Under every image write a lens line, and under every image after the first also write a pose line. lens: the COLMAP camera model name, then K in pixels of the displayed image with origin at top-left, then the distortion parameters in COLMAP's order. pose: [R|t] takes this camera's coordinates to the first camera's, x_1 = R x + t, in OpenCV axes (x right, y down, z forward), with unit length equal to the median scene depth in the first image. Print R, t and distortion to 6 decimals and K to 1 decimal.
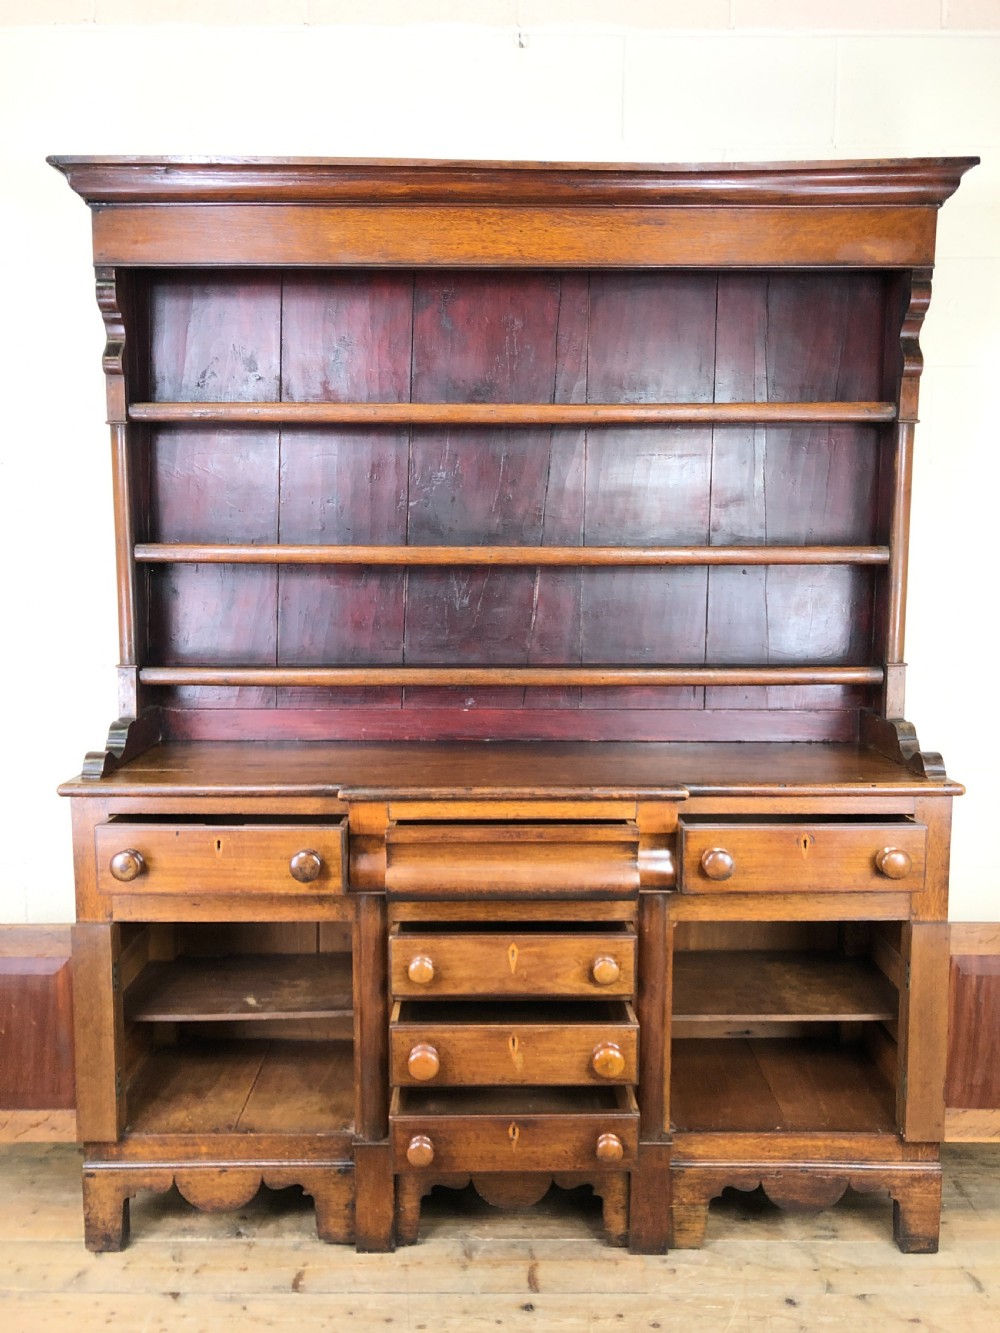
lens RADIAL K [[1095.9, 0, 498.0], [0, 1095.9, 656.7], [0, 0, 1]] dist [0.027957, -0.025230]
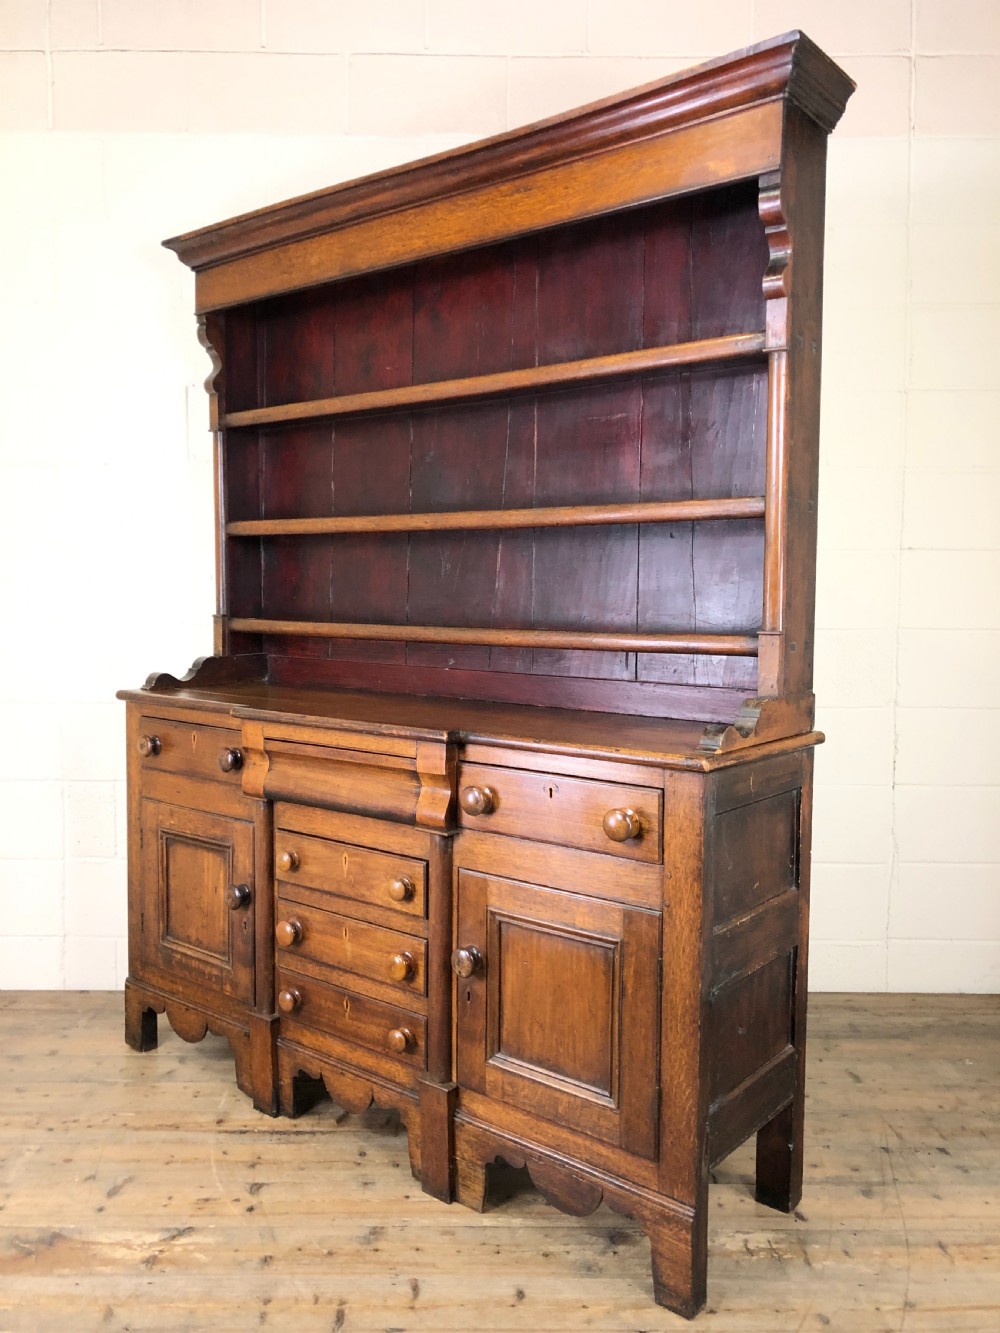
lens RADIAL K [[1095.9, 0, 492.0], [0, 1095.9, 652.2], [0, 0, 1]] dist [0.027957, -0.025230]
pose [[0.770560, 0.042640, -0.635939, 0.789906], [-0.074494, 0.996946, -0.023418, 0.061608], [0.632999, 0.065418, 0.771384, 0.217919]]
